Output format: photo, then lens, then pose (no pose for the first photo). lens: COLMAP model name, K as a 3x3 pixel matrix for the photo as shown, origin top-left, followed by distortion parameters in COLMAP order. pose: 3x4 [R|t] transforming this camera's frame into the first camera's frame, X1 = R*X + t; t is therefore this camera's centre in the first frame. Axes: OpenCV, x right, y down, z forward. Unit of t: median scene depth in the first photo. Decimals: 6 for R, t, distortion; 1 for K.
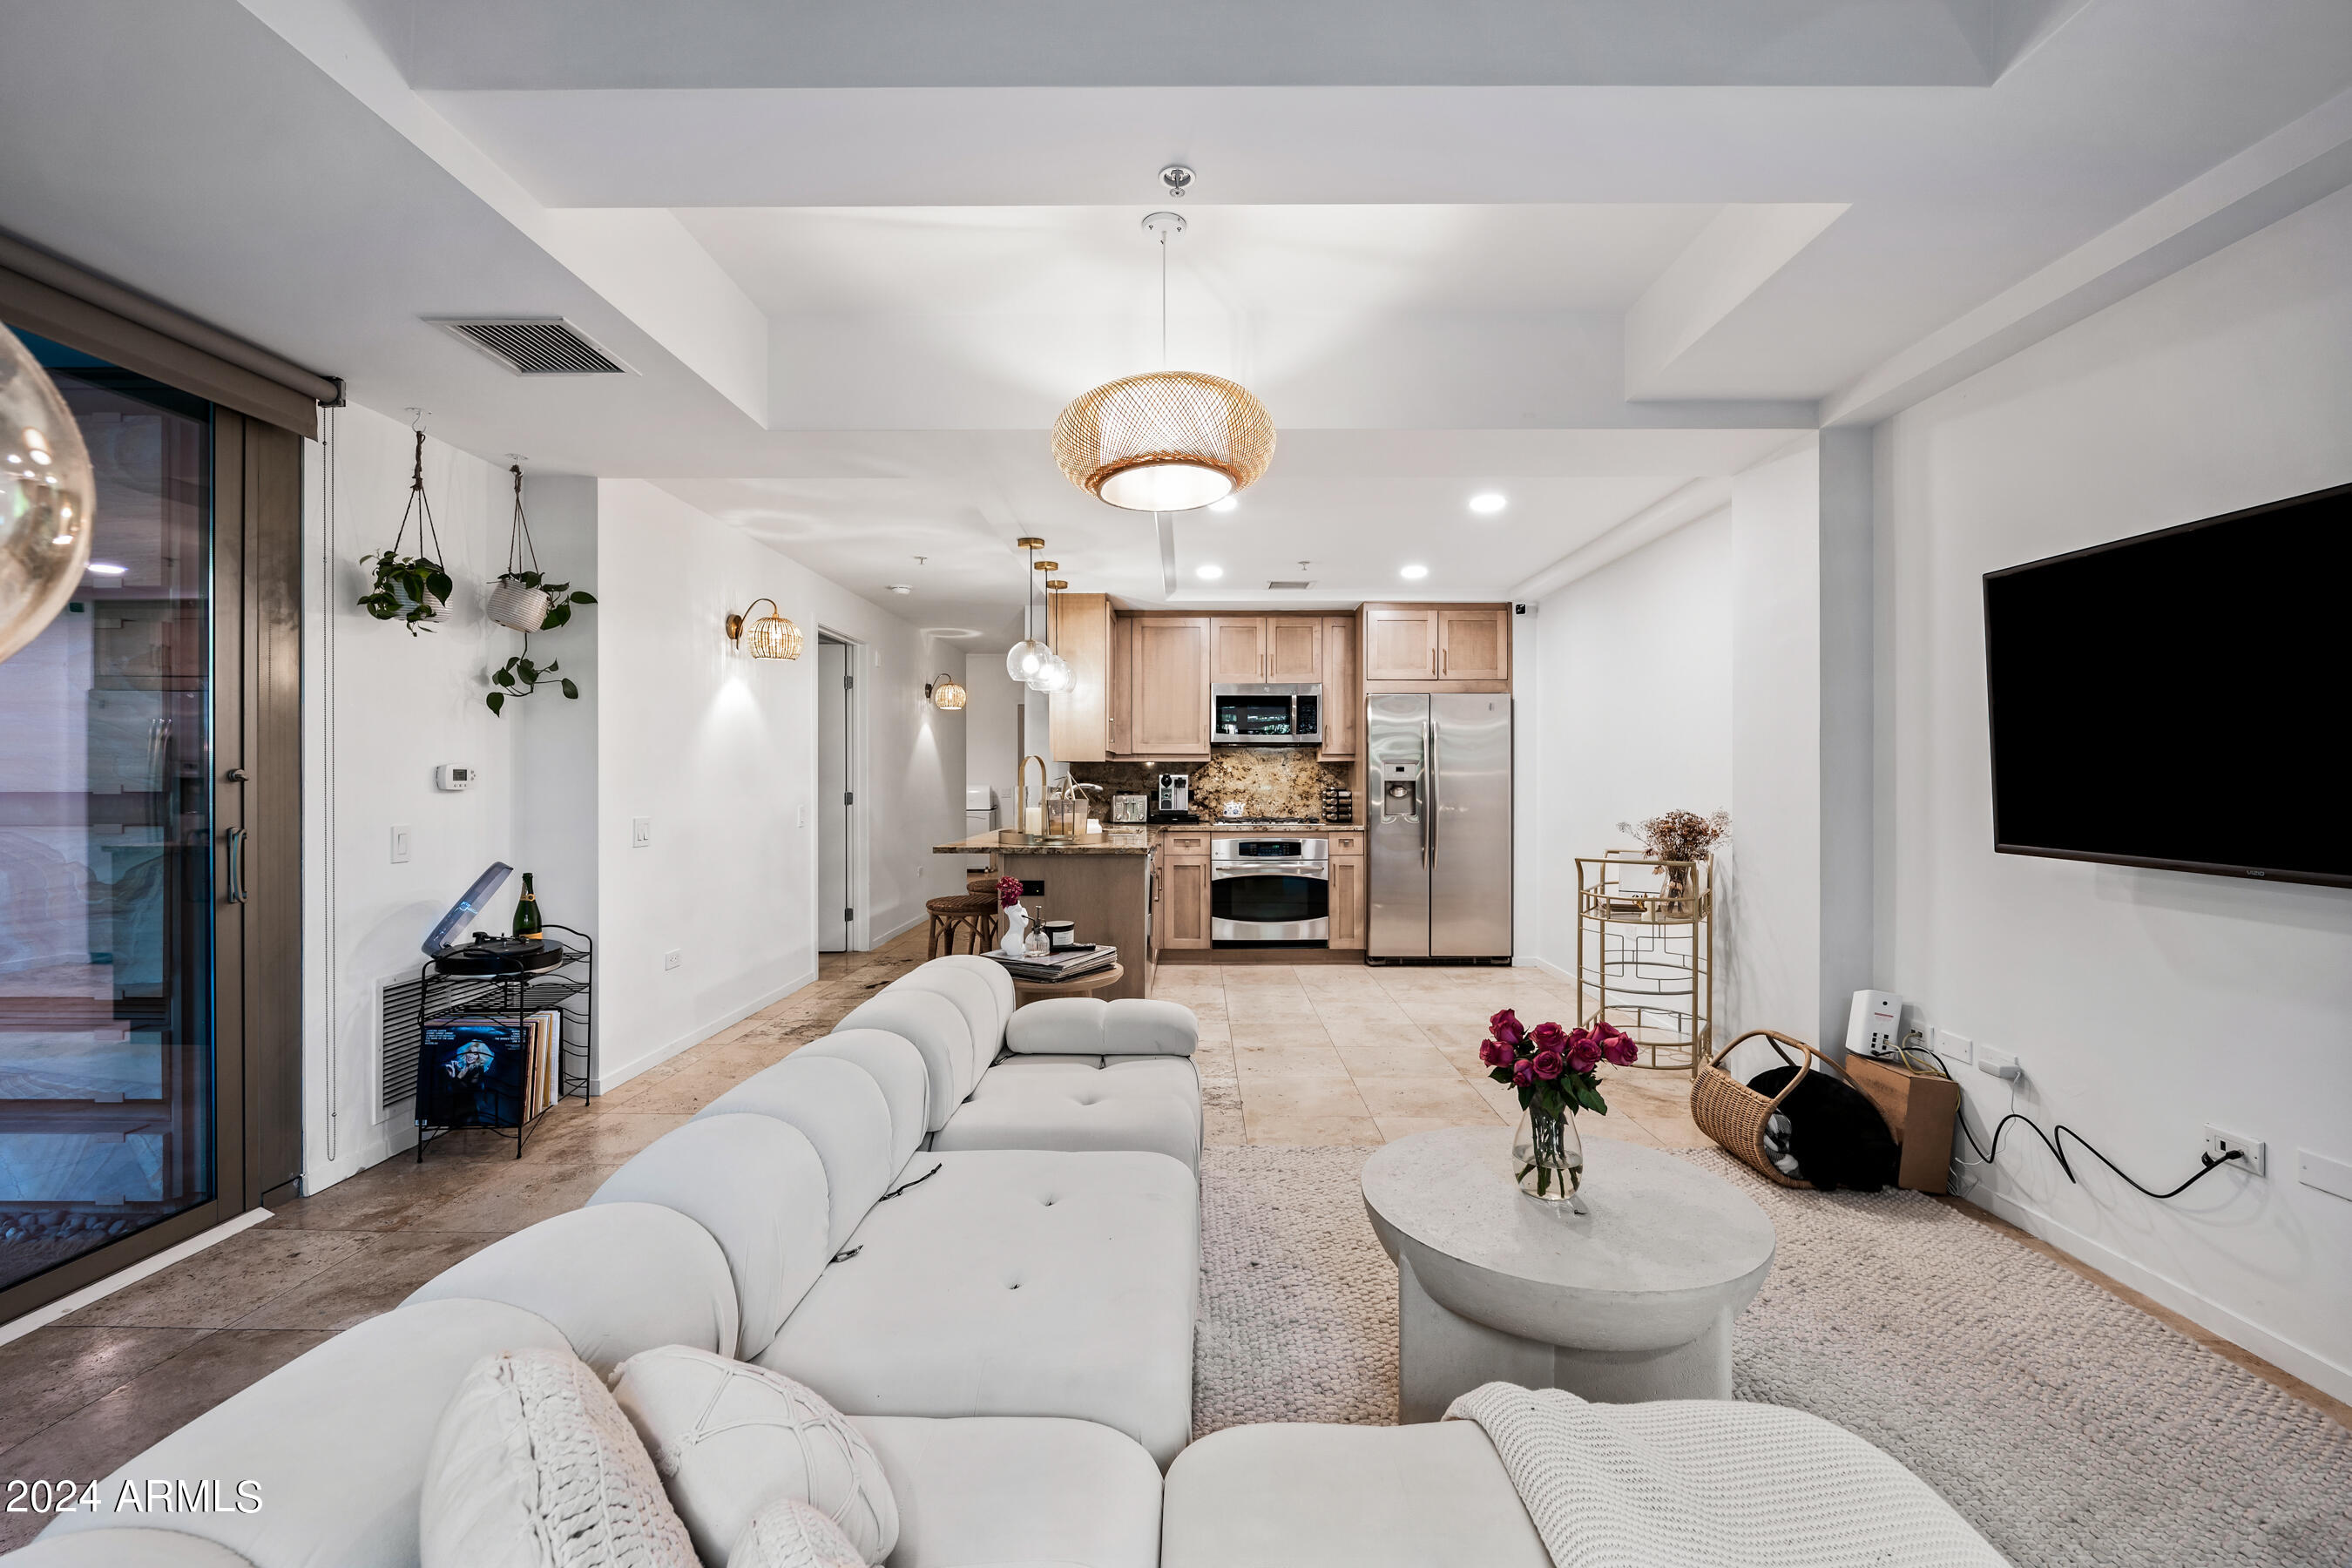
lens RADIAL K [[967.9, 0, 1189.8], [0, 967.9, 777.5], [0, 0, 1]] dist [-0.002902, 0.000360]
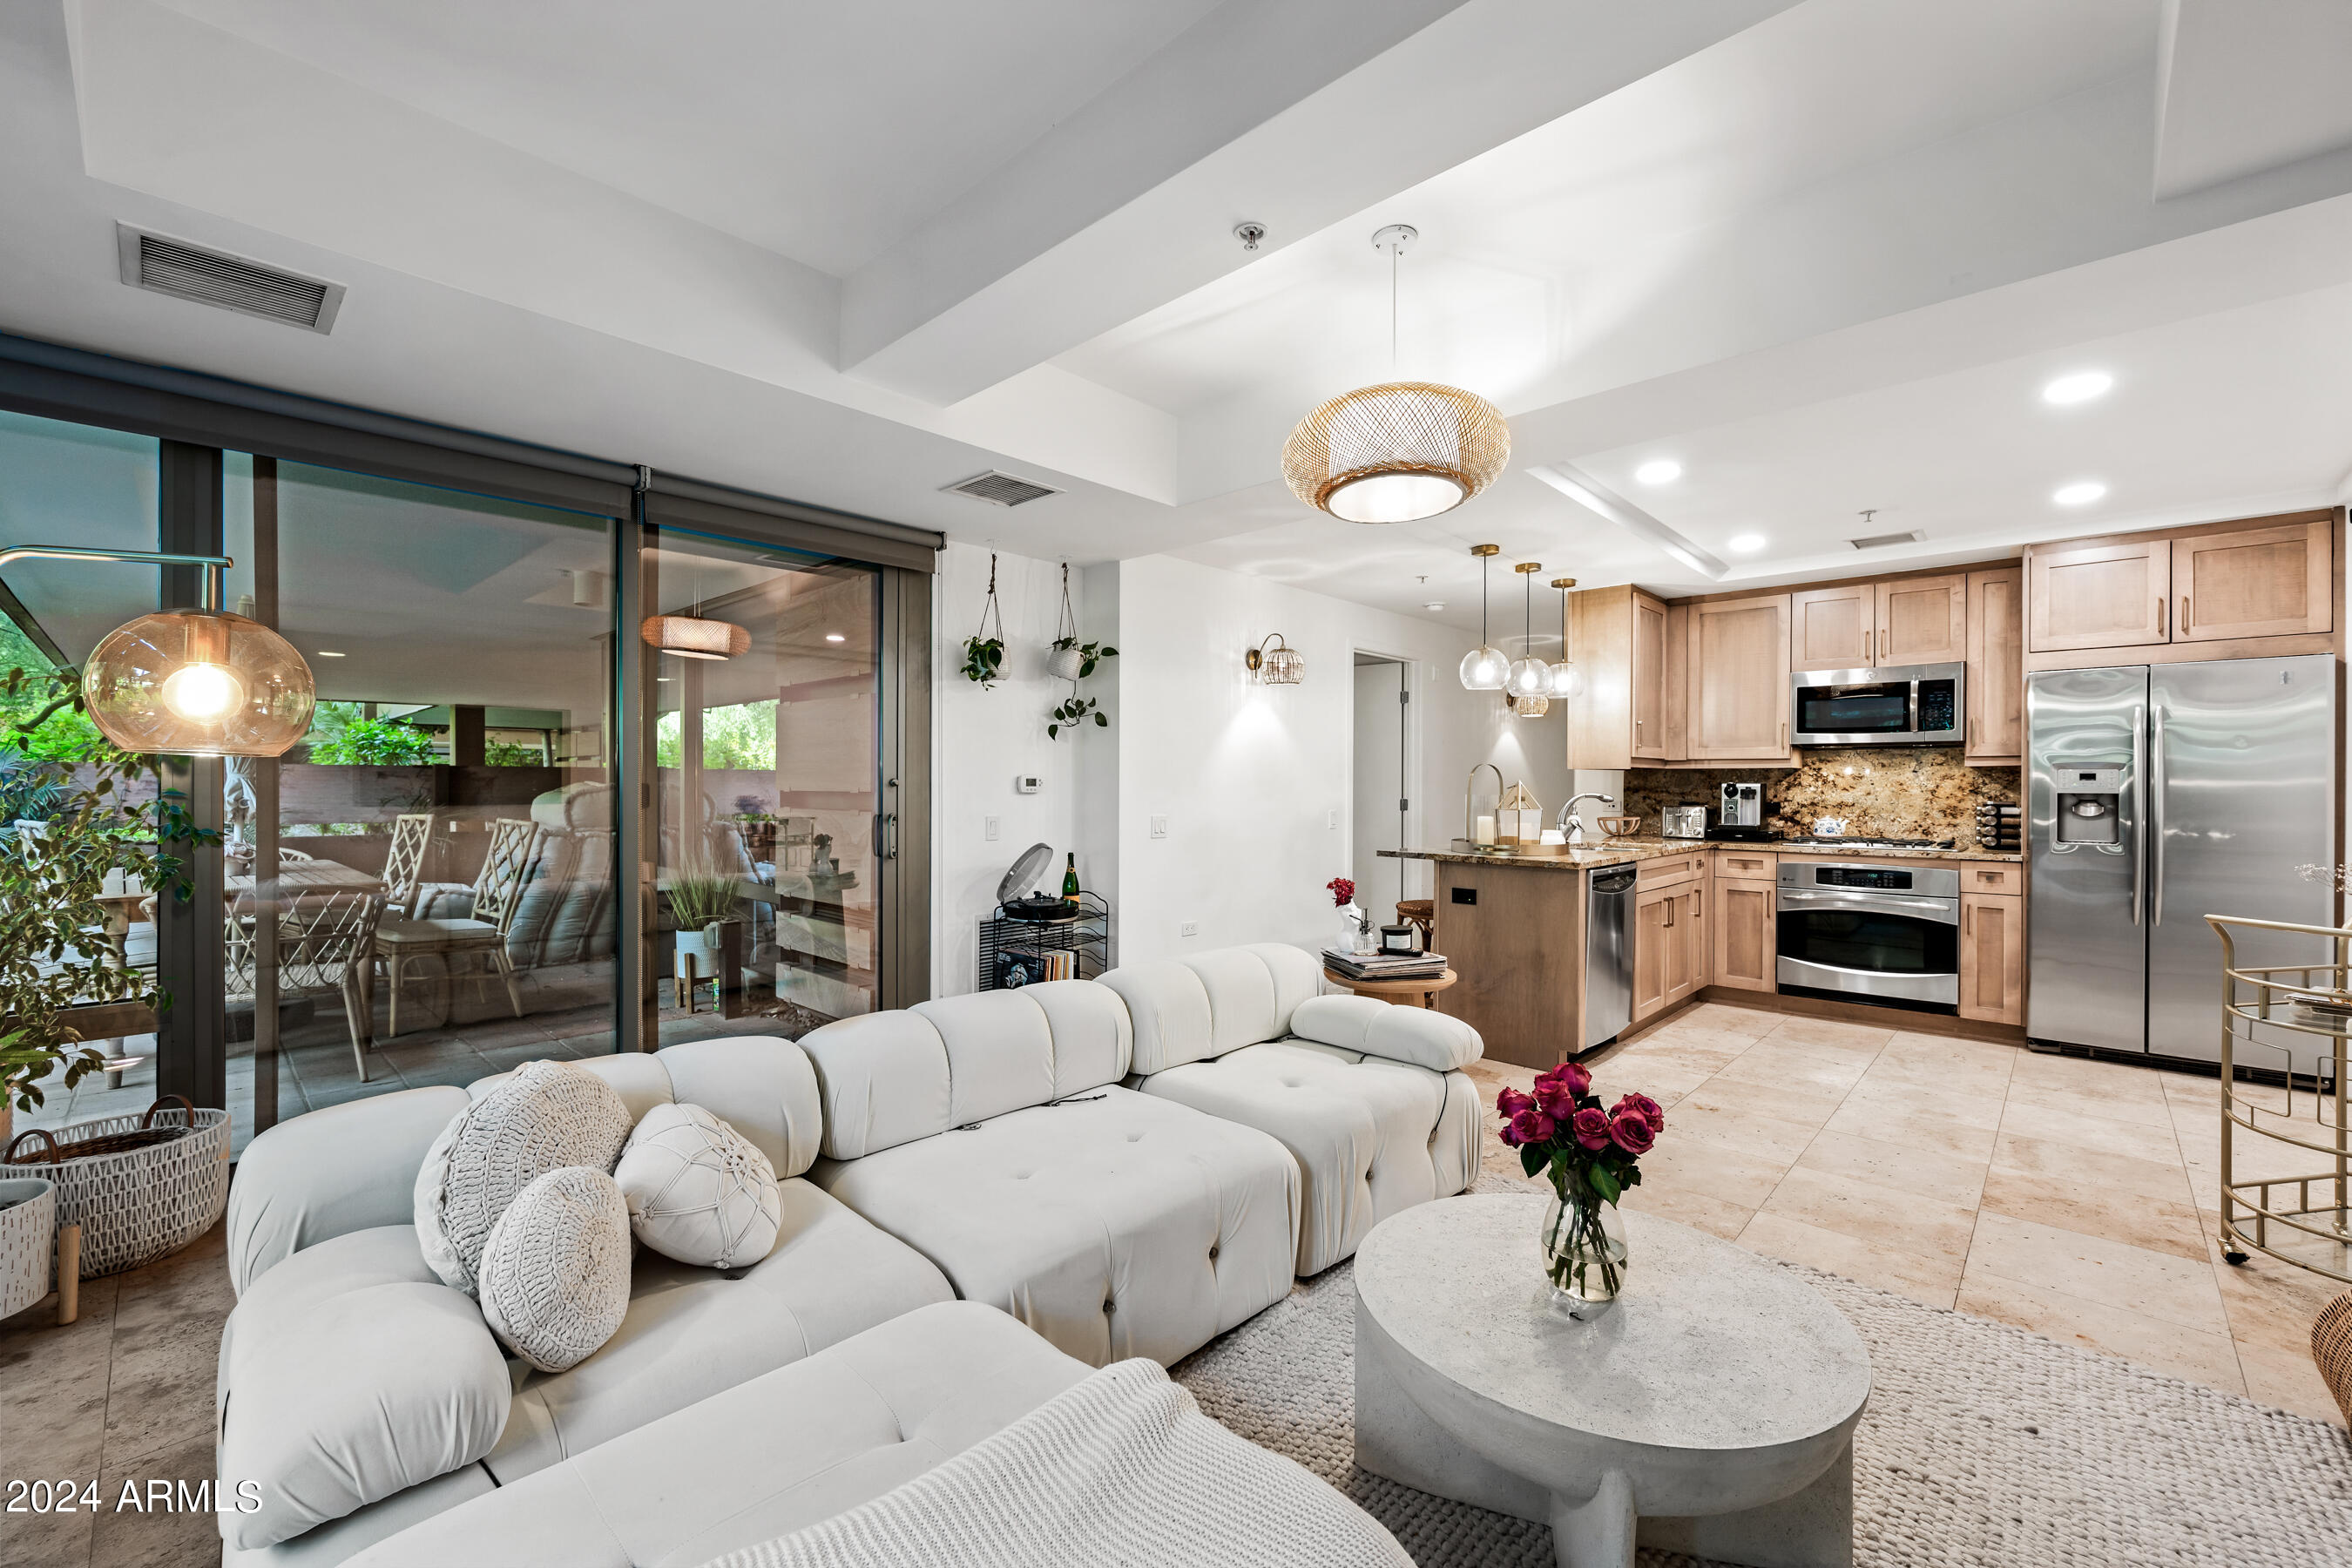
lens RADIAL K [[967.9, 0, 1174.3], [0, 967.9, 782.4], [0, 0, 1]] dist [-0.002902, 0.000360]
pose [[0.730523, 0.003110, -0.682881, 0.210238], [-0.004004, 0.999992, 0.000271, -0.002104], [0.682876, 0.002537, 0.730529, 0.043790]]
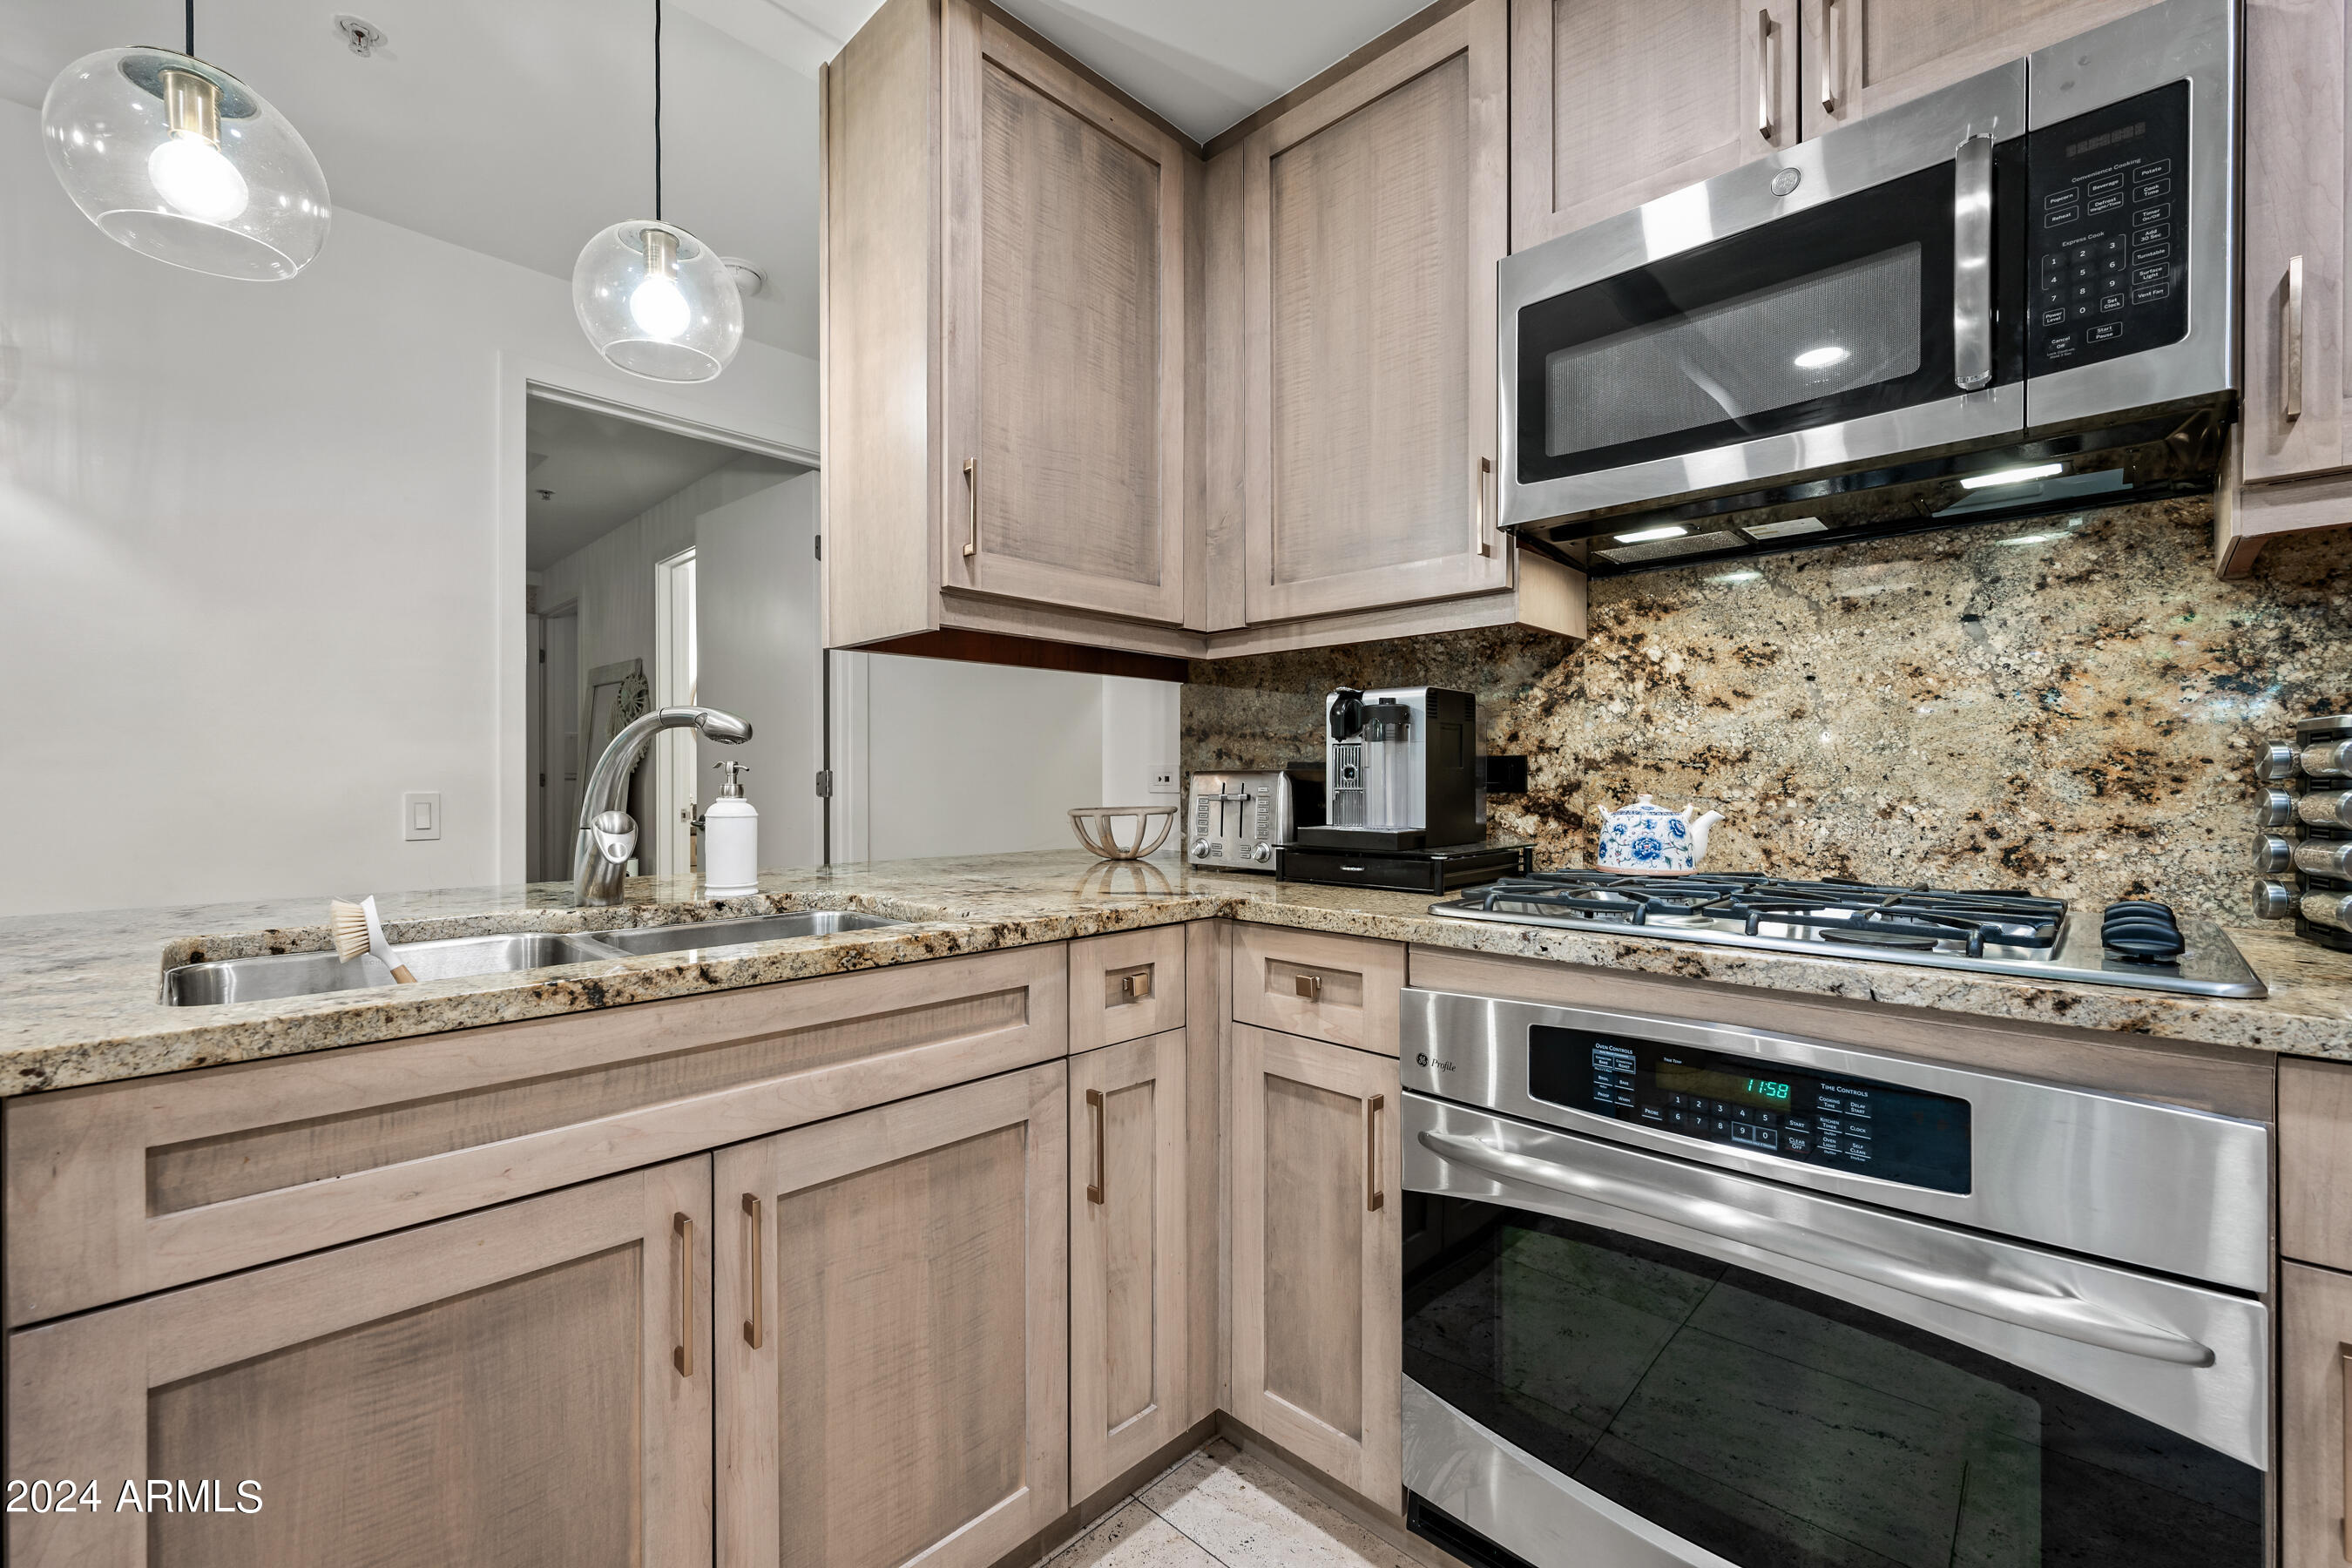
lens RADIAL K [[967.9, 0, 1174.4], [0, 967.9, 785.1], [0, 0, 1]] dist [-0.002902, 0.000360]
pose [[0.722047, 0.003339, -0.691836, 0.127420], [0.000219, 0.999987, 0.005055, 0.021735], [0.691844, -0.003801, 0.722037, 0.823300]]
